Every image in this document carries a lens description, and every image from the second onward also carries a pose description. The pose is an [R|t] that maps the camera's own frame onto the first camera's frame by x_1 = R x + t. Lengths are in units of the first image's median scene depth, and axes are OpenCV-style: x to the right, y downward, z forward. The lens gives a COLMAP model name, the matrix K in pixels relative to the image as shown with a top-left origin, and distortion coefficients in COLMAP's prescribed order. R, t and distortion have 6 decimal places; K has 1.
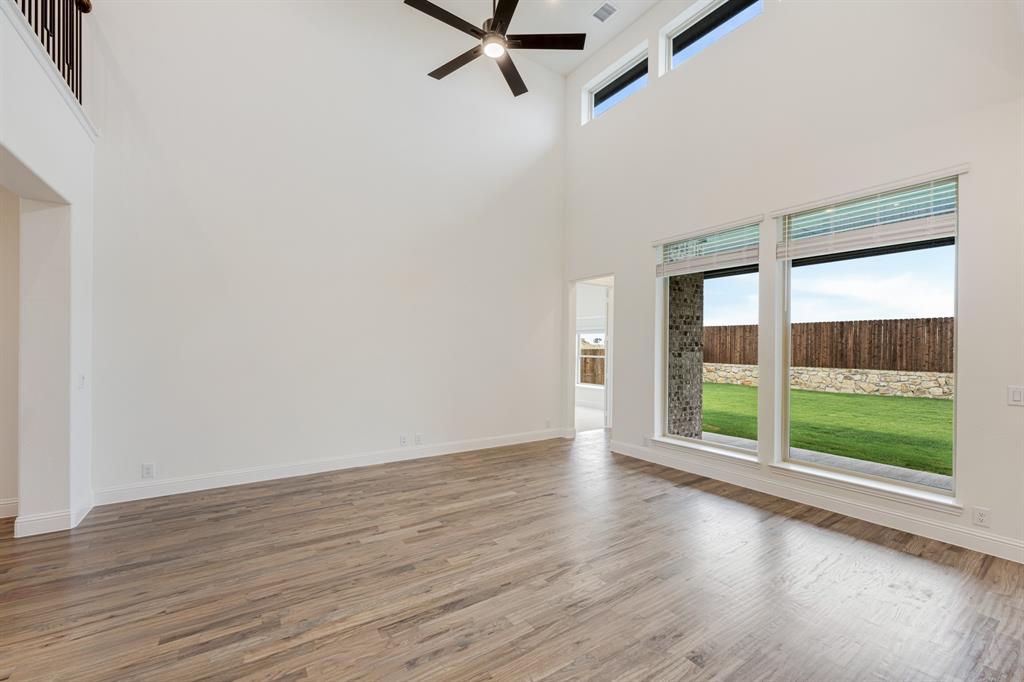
lens RADIAL K [[414.2, 0, 506.1], [0, 414.2, 347.9], [0, 0, 1]] dist [-0.001730, -0.000150]
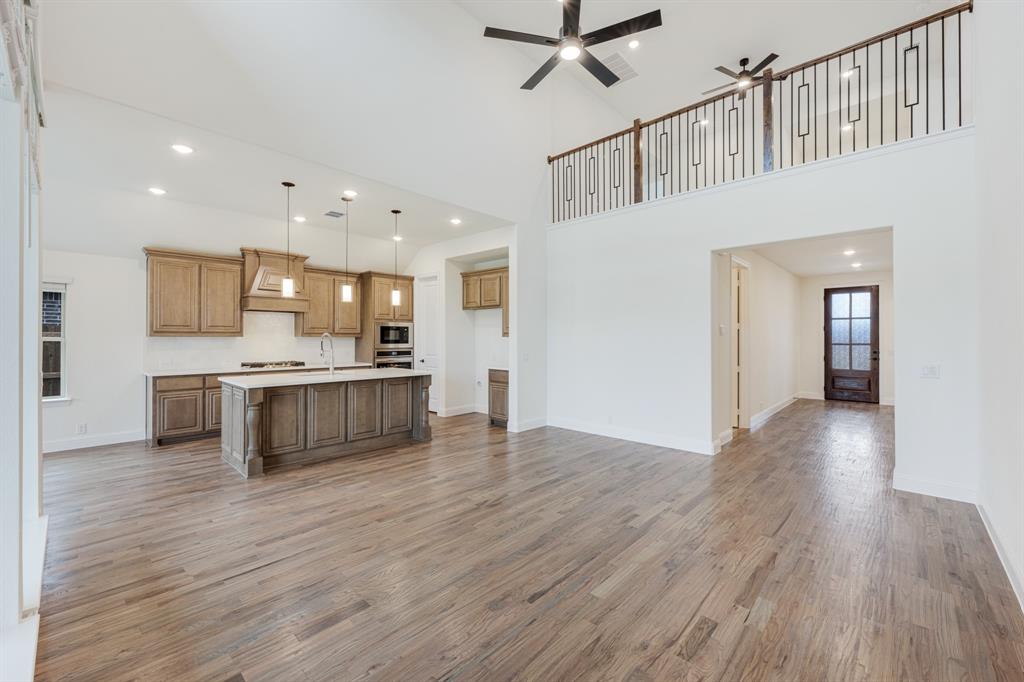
lens RADIAL K [[418.4, 0, 513.9], [0, 418.4, 336.9], [0, 0, 1]] dist [-0.001855, -0.000144]
pose [[-0.972571, -0.011144, -0.232338, 0.185235], [-0.010397, 0.999936, -0.004440, 0.002207], [0.232373, -0.001903, -0.972625, 1.064162]]
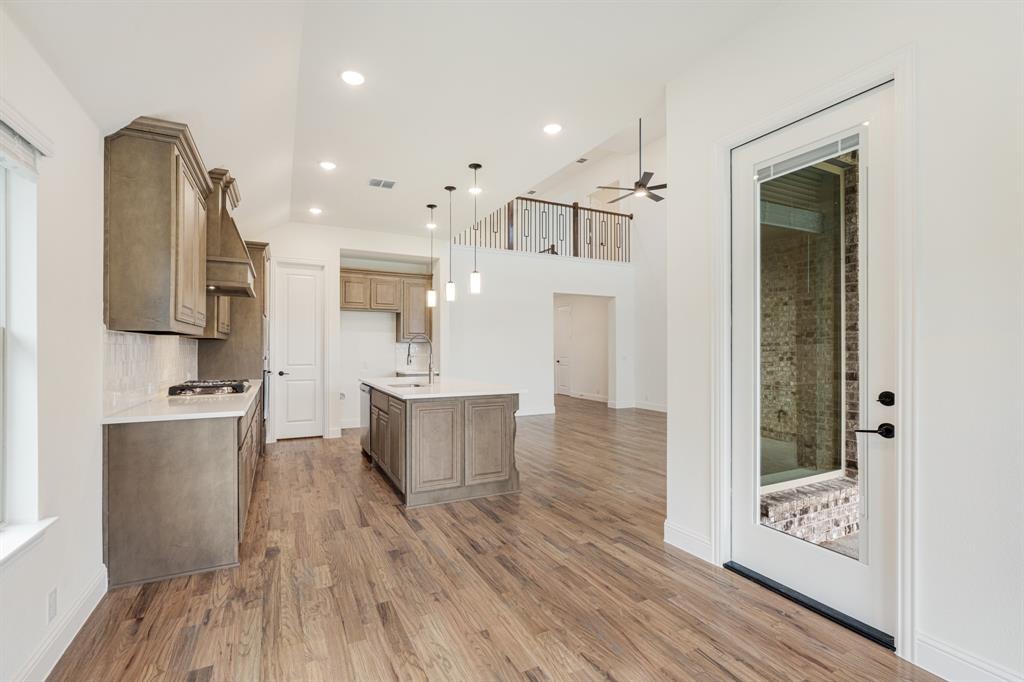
lens RADIAL K [[418.4, 0, 513.9], [0, 418.4, 336.9], [0, 0, 1]] dist [-0.001855, -0.000144]
pose [[-0.207137, -0.003948, -0.978304, 1.108382], [0.028465, 0.999544, -0.010061, 0.008287], [0.977898, -0.029932, -0.206931, 0.398041]]
